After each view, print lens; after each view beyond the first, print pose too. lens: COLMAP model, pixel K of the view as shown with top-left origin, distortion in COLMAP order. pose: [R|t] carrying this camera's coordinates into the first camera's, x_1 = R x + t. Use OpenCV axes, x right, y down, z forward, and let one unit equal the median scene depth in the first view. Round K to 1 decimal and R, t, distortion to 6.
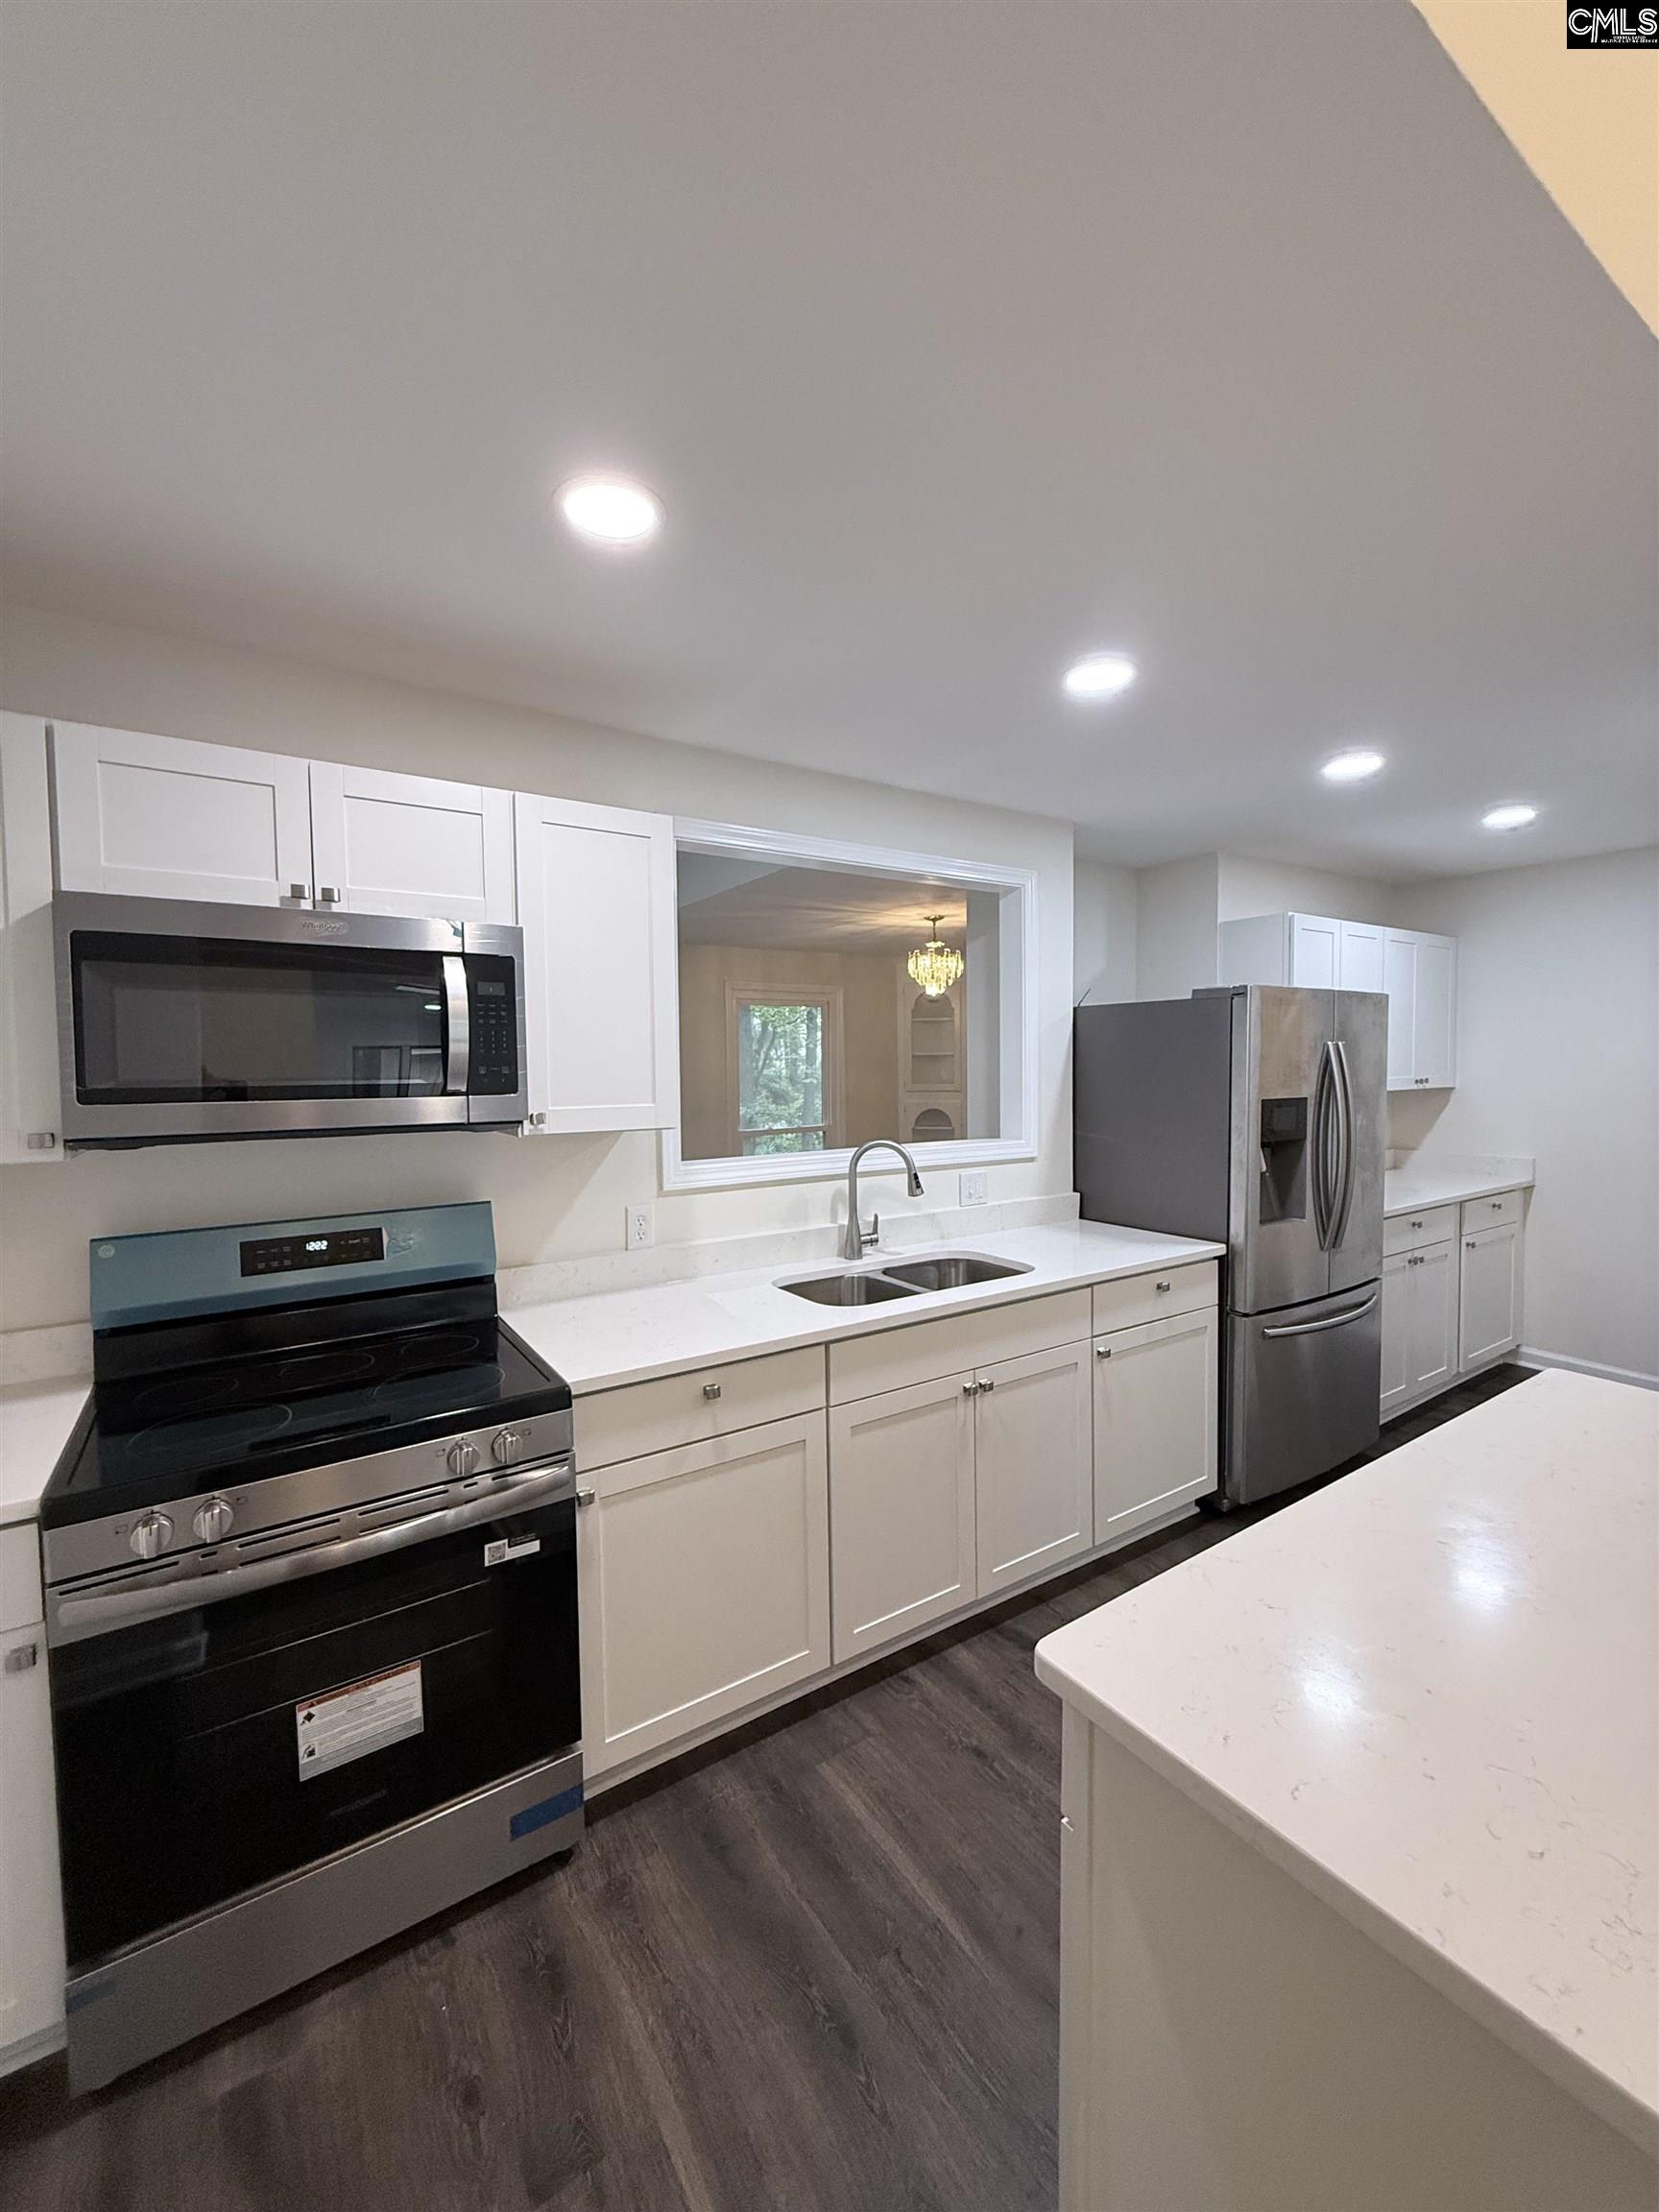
lens RADIAL K [[881.2, 0, 827.2], [0, 881.2, 1101.9], [0, 0, 1]] dist [0.000550, 0.000420]
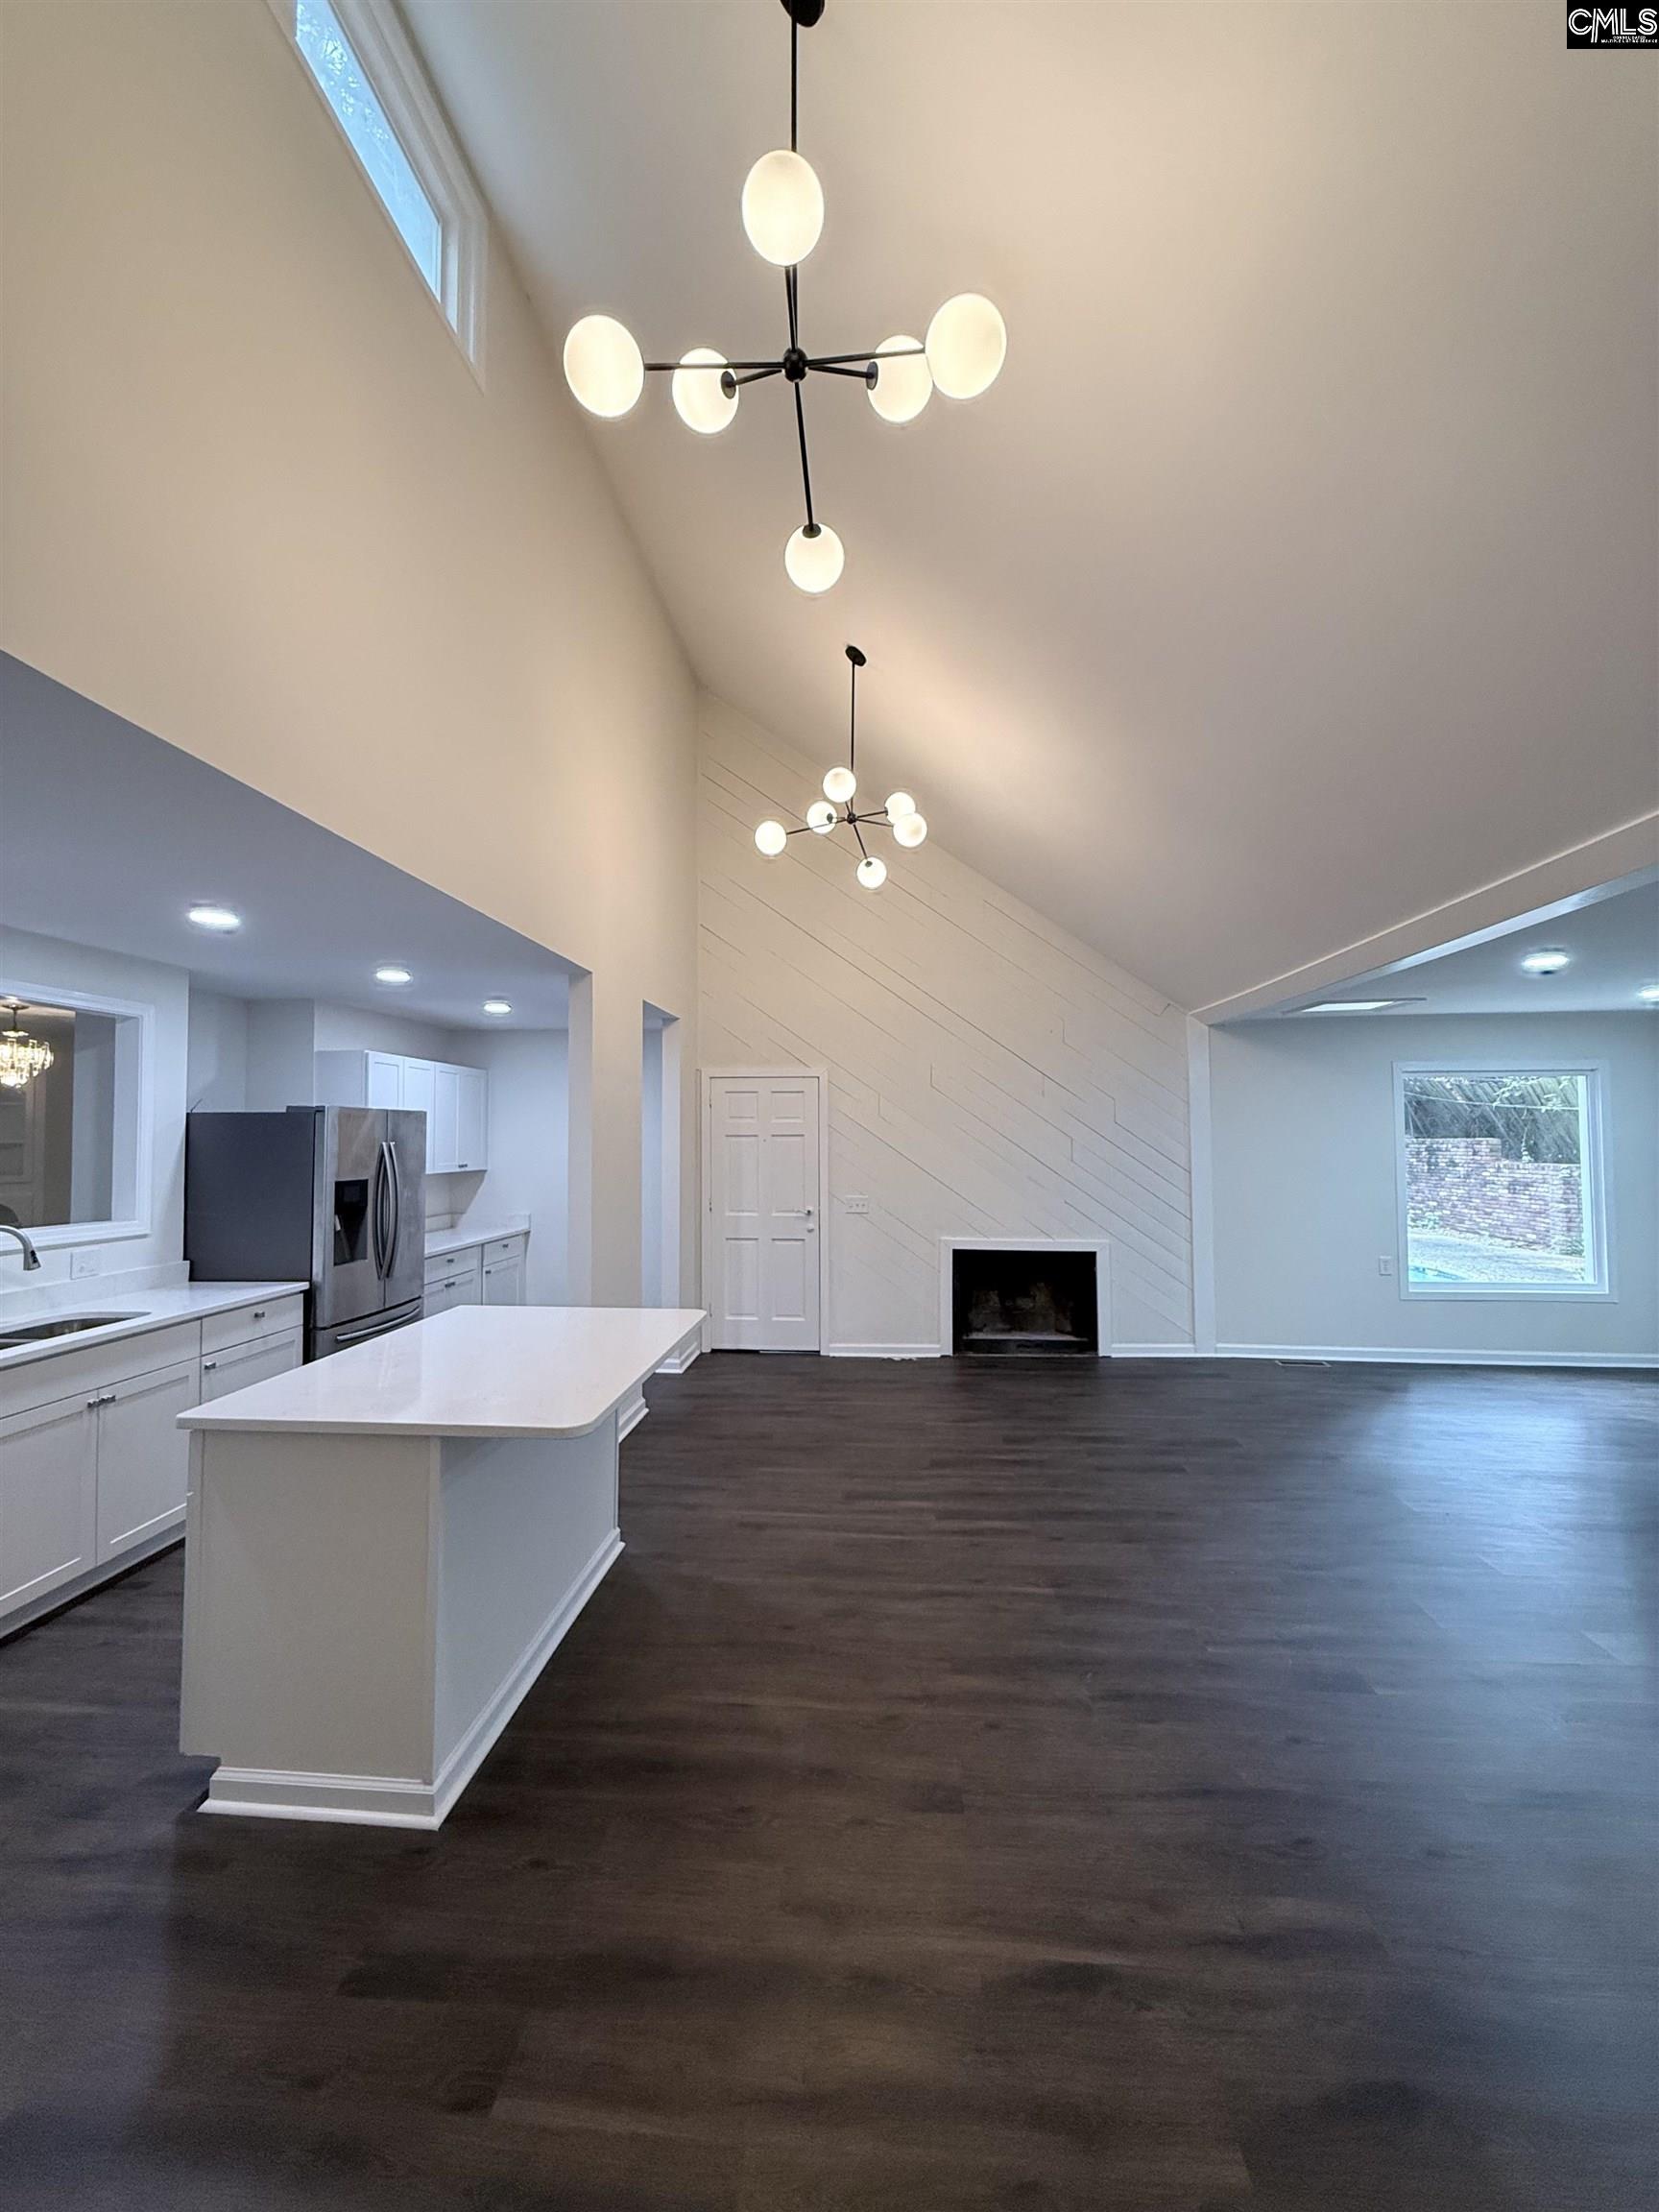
lens RADIAL K [[881.2, 0, 828.6], [0, 881.2, 1108.2], [0, 0, 1]] dist [0.000550, 0.000420]
pose [[0.612236, 0.034847, 0.789907, -0.188033], [0.033323, 0.997004, -0.069810, 0.005273], [-0.789973, 0.069063, 0.609240, -0.602191]]
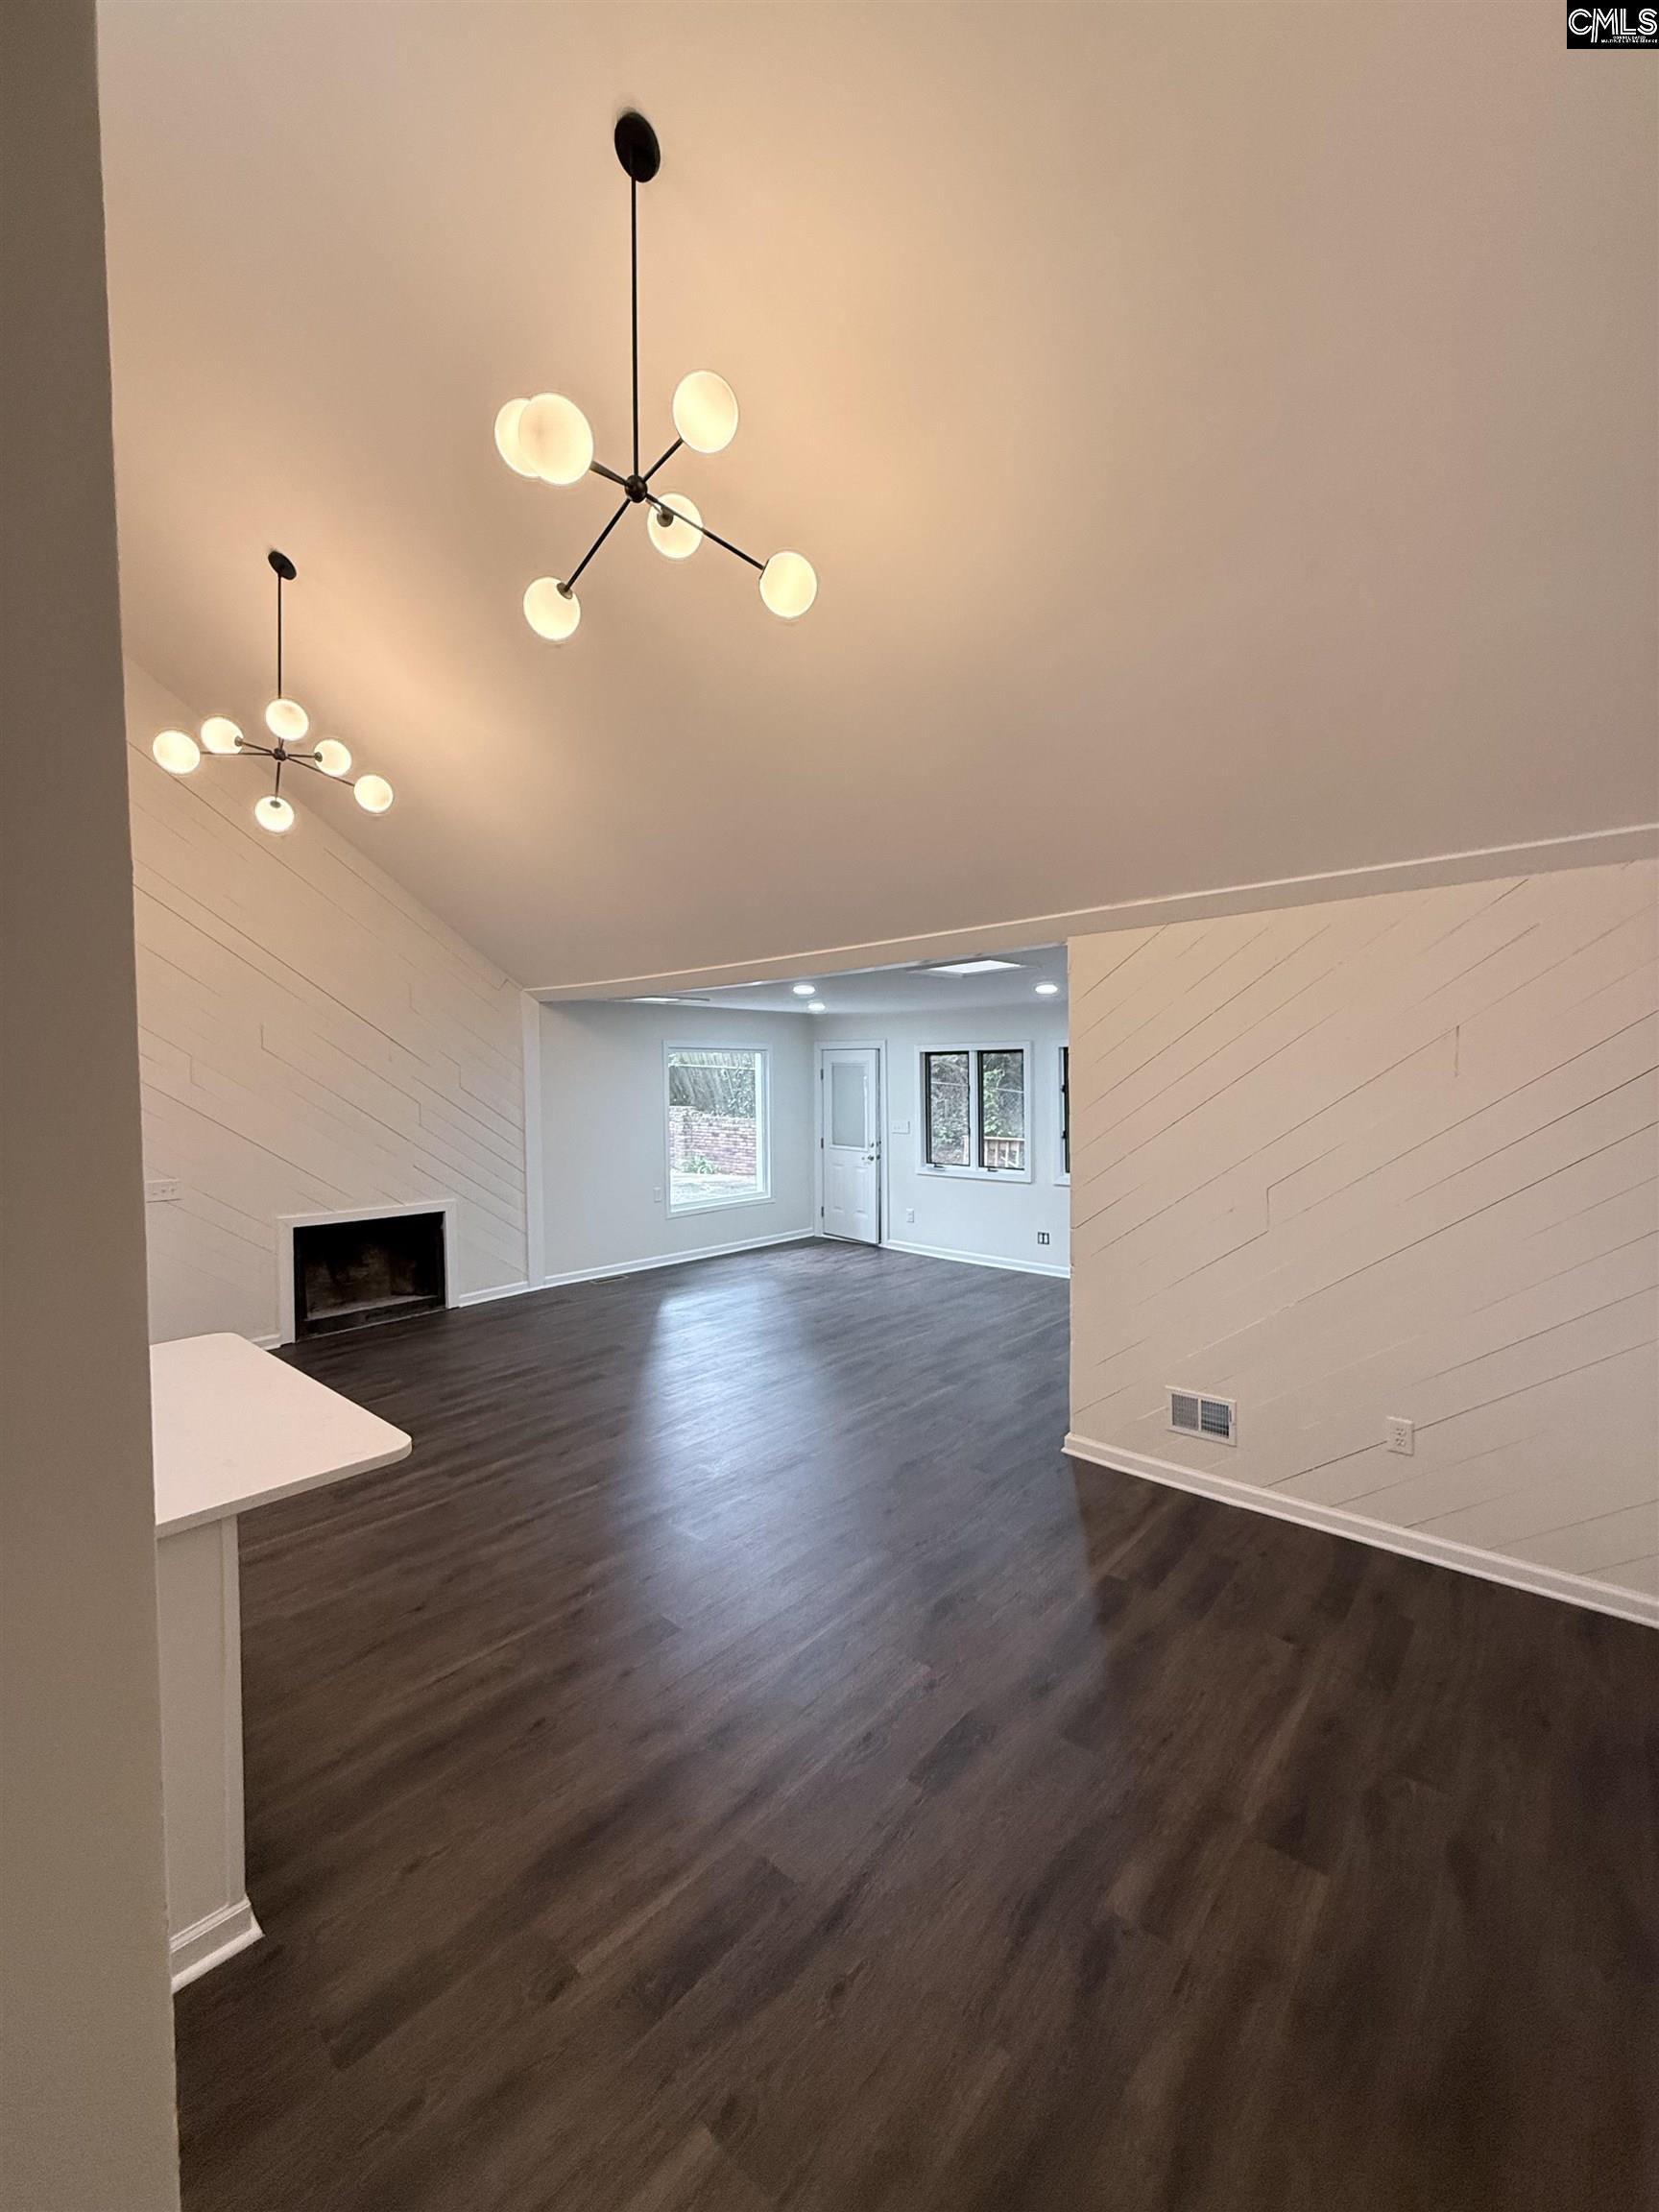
lens RADIAL K [[881.2, 0, 825.3], [0, 881.2, 1098.2], [0, 0, 1]] dist [0.000550, 0.000420]
pose [[-0.262899, -0.011996, 0.964749, -0.521633], [0.052733, 0.998249, 0.026782, -0.075347], [-0.963381, 0.057915, -0.261807, -0.125220]]
